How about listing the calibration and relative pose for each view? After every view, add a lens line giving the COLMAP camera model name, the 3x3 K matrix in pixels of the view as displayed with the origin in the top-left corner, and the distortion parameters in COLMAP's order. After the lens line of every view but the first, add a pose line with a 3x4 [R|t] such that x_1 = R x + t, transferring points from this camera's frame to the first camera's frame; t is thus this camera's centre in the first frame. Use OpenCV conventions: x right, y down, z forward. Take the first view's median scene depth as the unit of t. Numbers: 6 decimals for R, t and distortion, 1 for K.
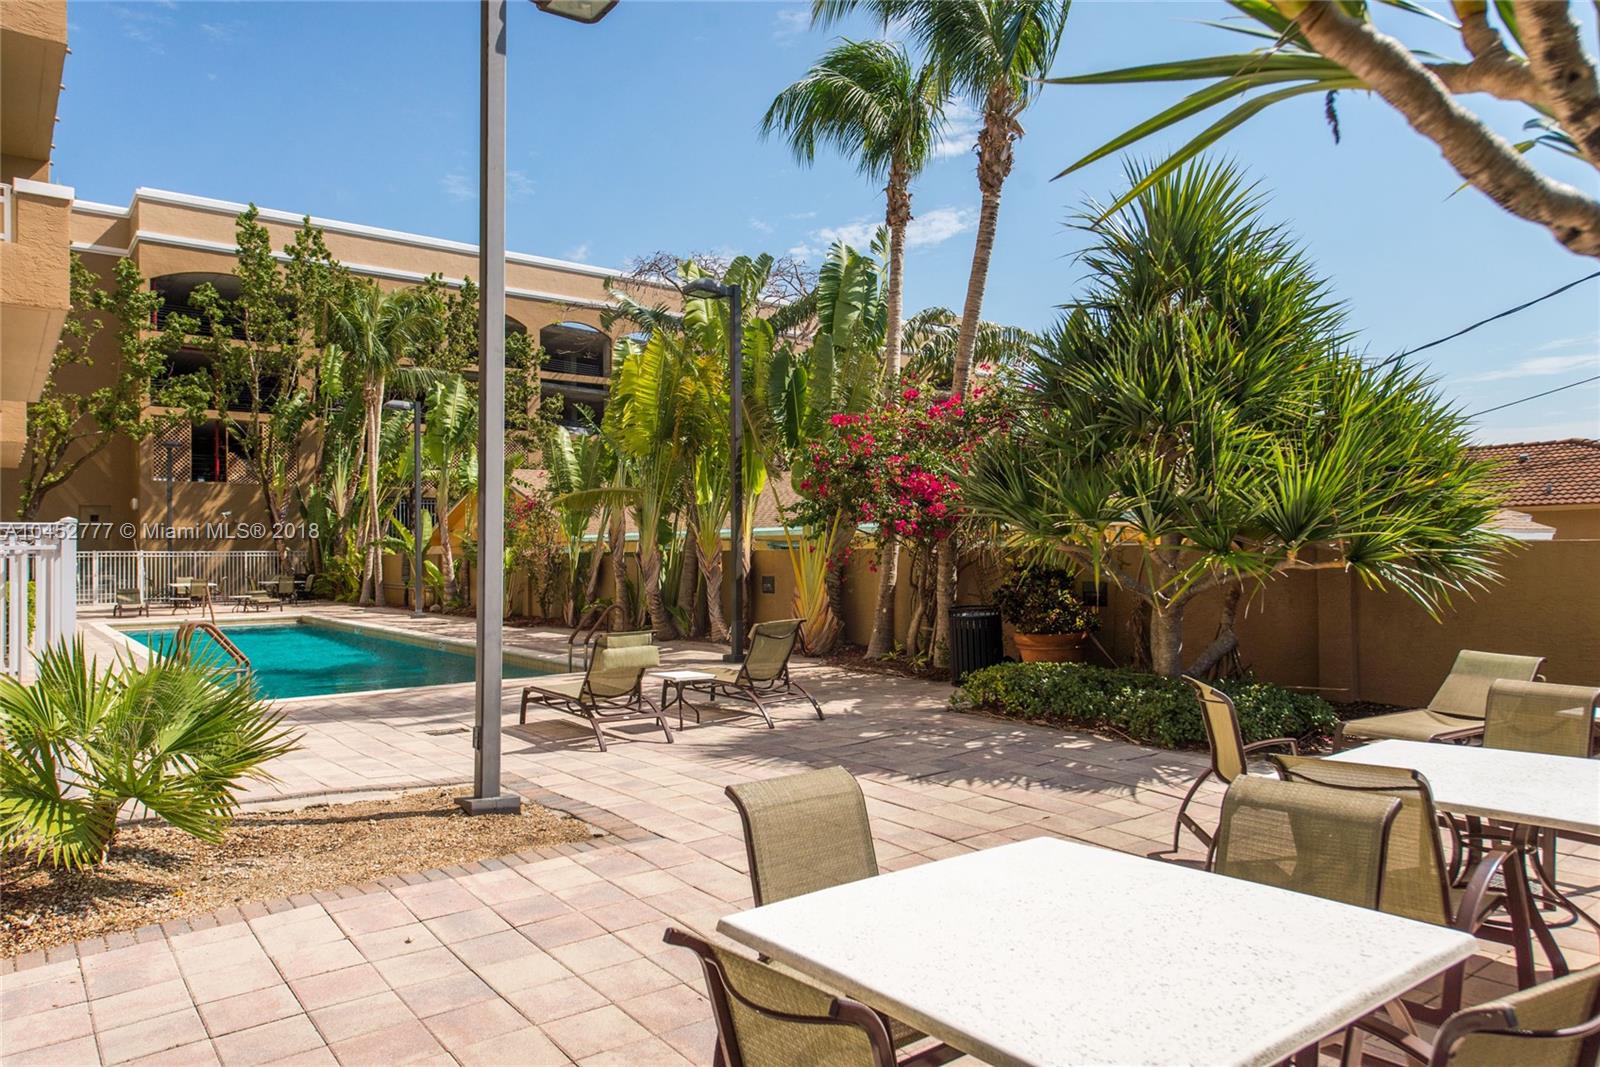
lens RADIAL K [[1060.1, 0, 800.0], [0, 1060.1, 533.5], [0, 0, 1]] dist [0.031594, -0.039311]
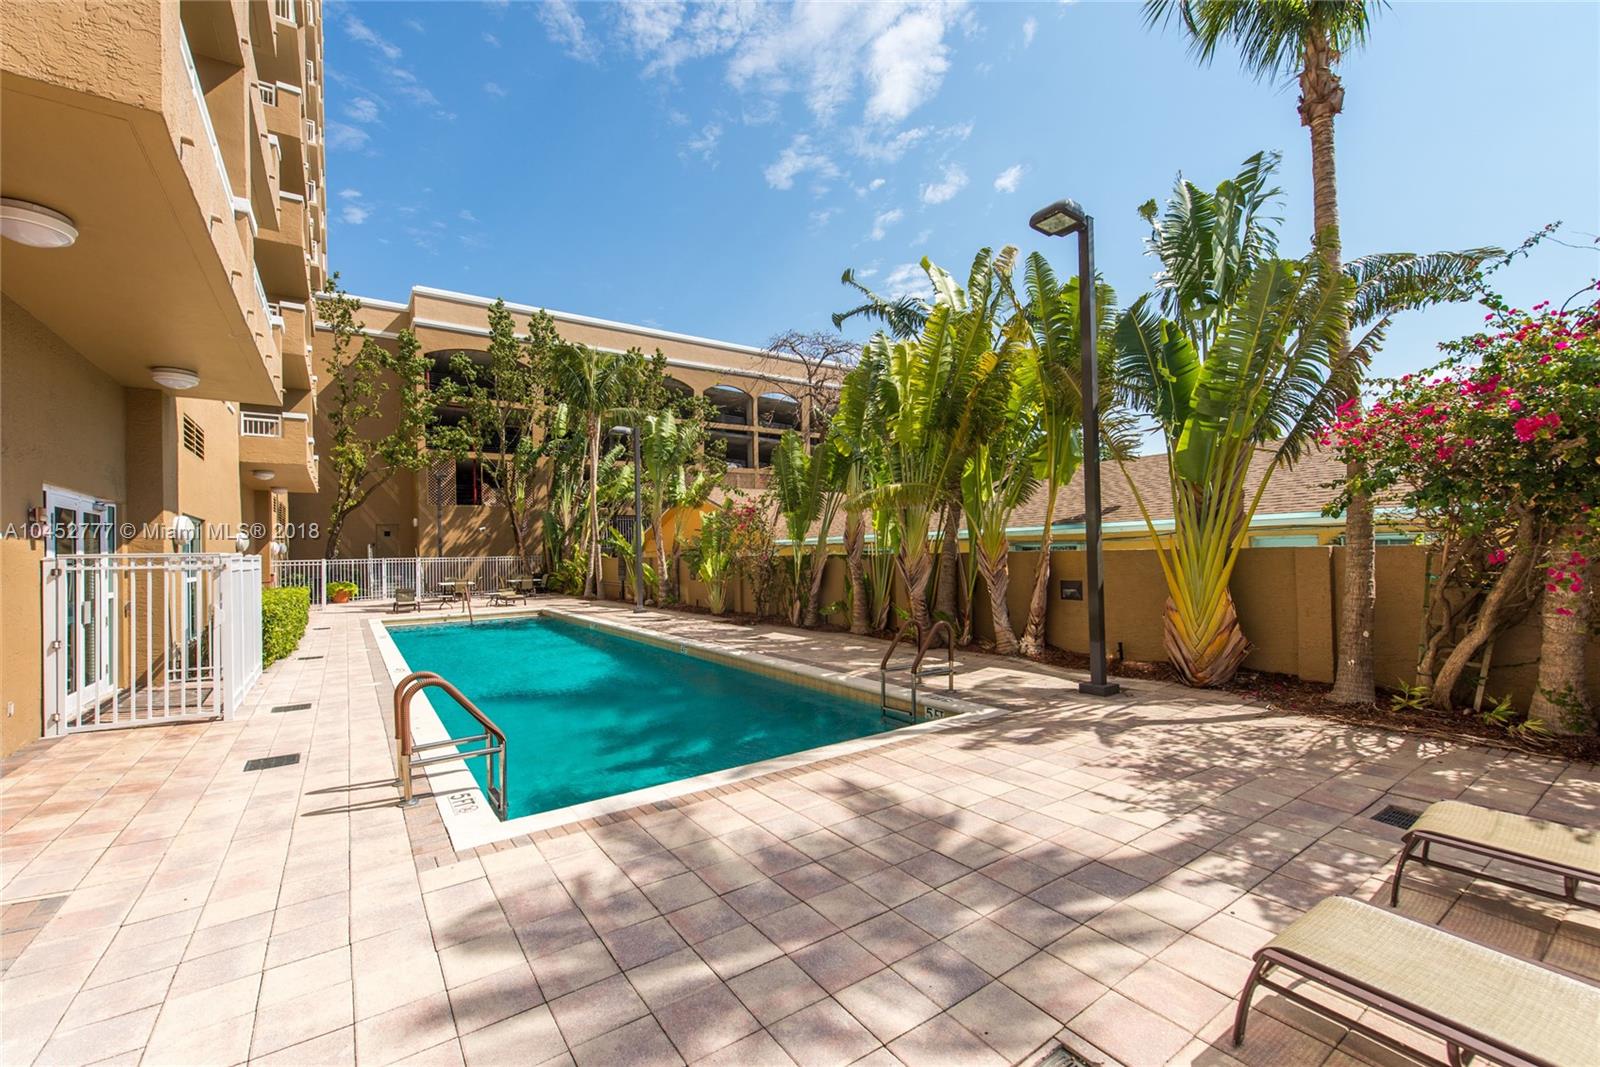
lens RADIAL K [[654.5, 0, 792.9], [0, 654.5, 542.3], [0, 0, 1]] dist [0.010340, -0.000070]
pose [[0.998337, -0.013968, -0.055930, -0.117624], [0.014145, 0.999896, 0.002771, 0.001989], [0.055885, -0.003558, 0.998431, 0.228350]]
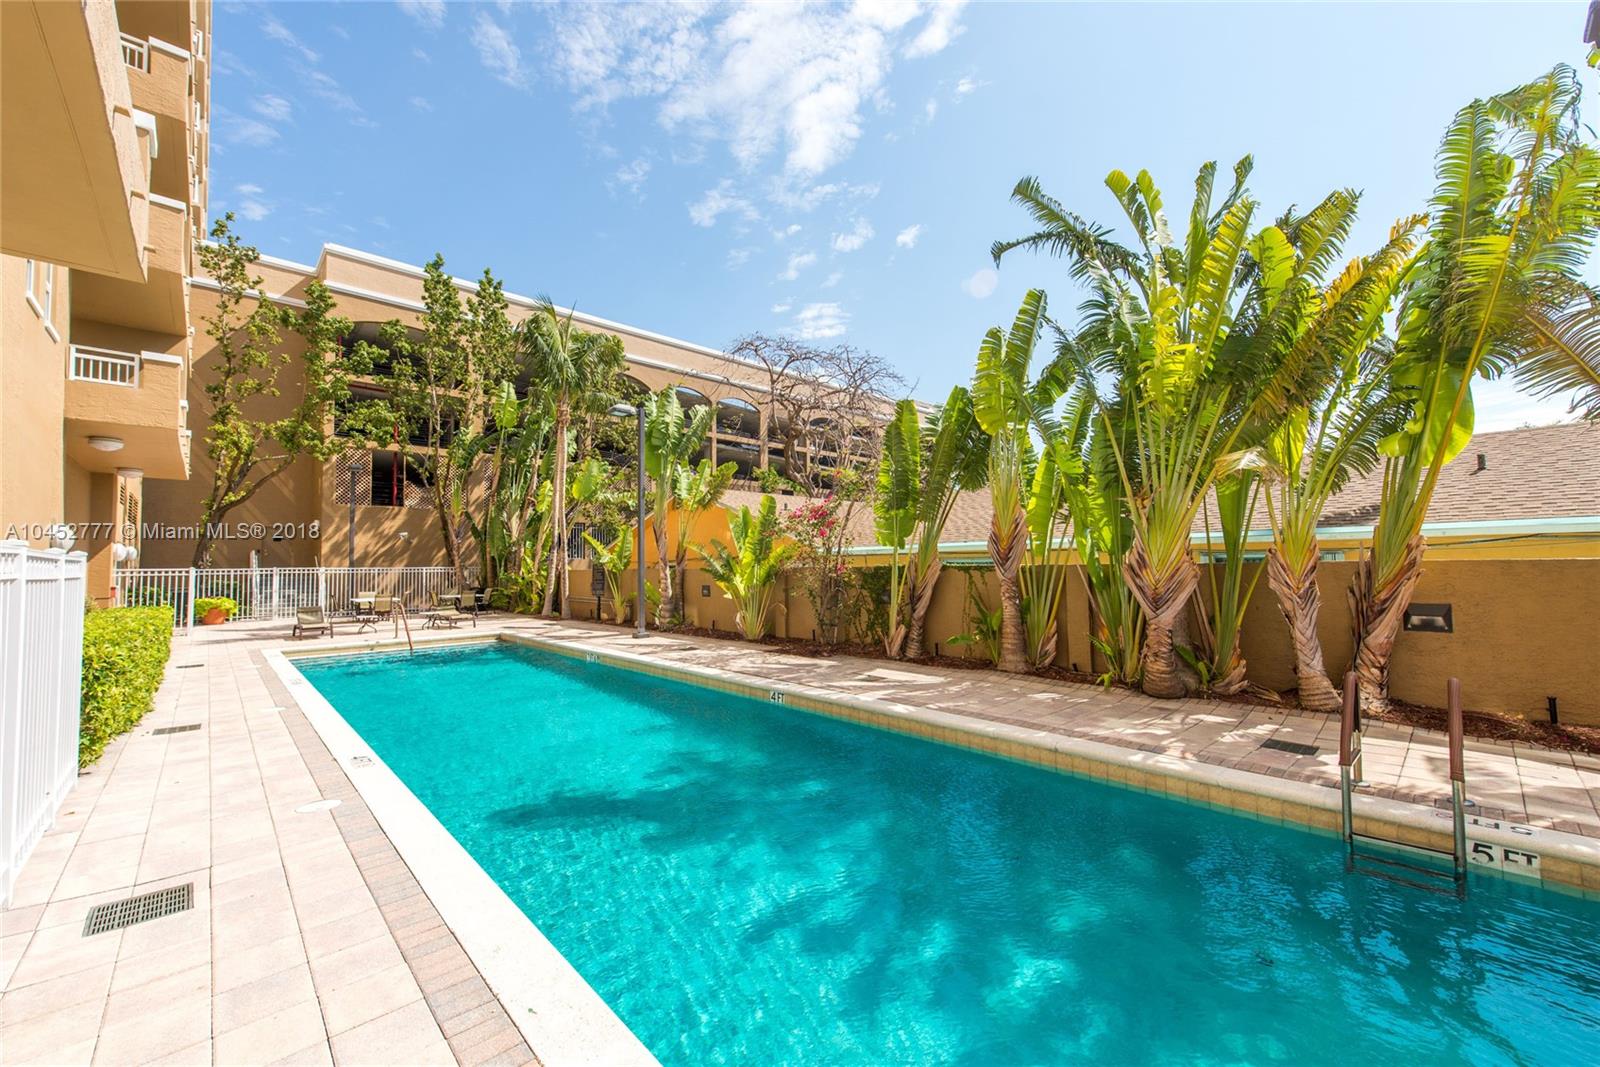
lens RADIAL K [[623.8, 0, 793.0], [0, 623.8, 531.7], [0, 0, 1]] dist [0.019384, -0.006295]
pose [[0.995541, 0.002825, 0.094286, -0.219233], [0.000930, 0.999209, -0.039759, 0.006649], [-0.094324, 0.039670, 0.994751, 0.343871]]
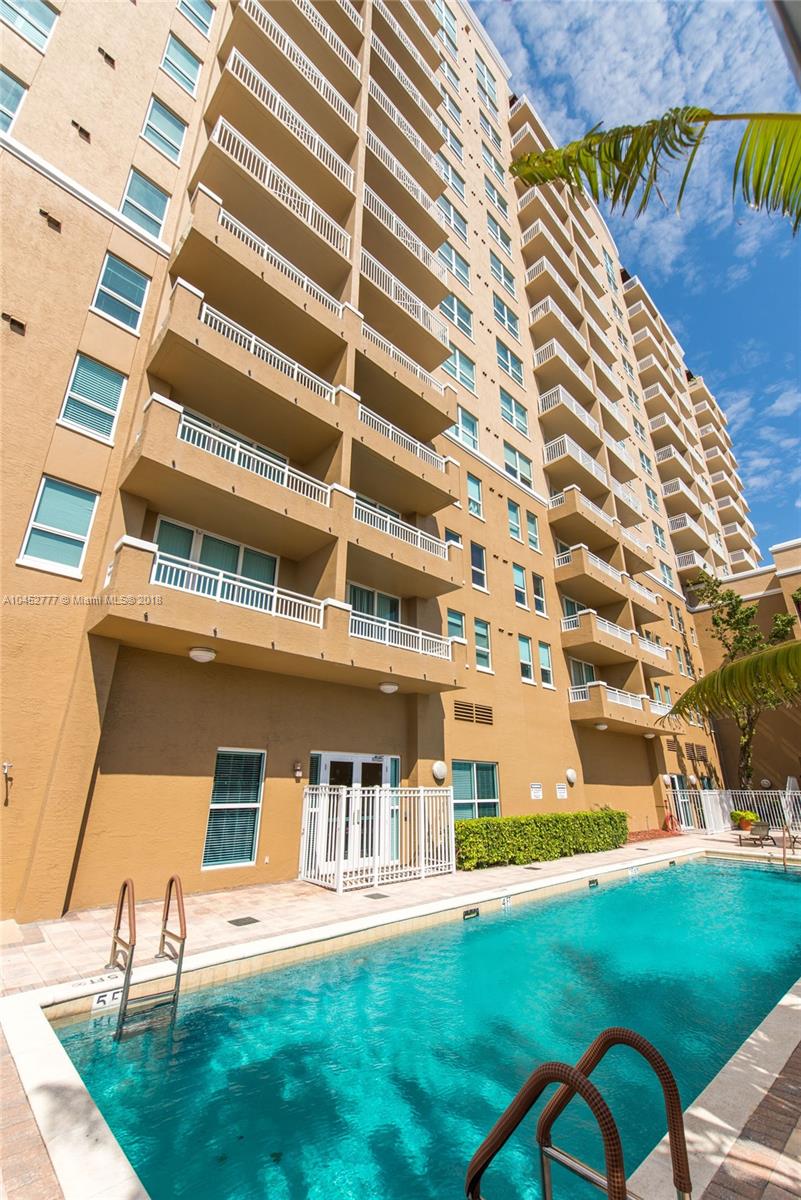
lens RADIAL K [[490.9, 0, 399.9], [0, 490.9, 609.1], [0, 0, 1]] dist [0.010340, -0.000070]
pose [[0.101354, -0.327079, -0.939546, -0.013771], [0.008344, 0.944656, -0.327958, 0.000418], [0.994815, 0.025400, 0.098474, 0.428605]]
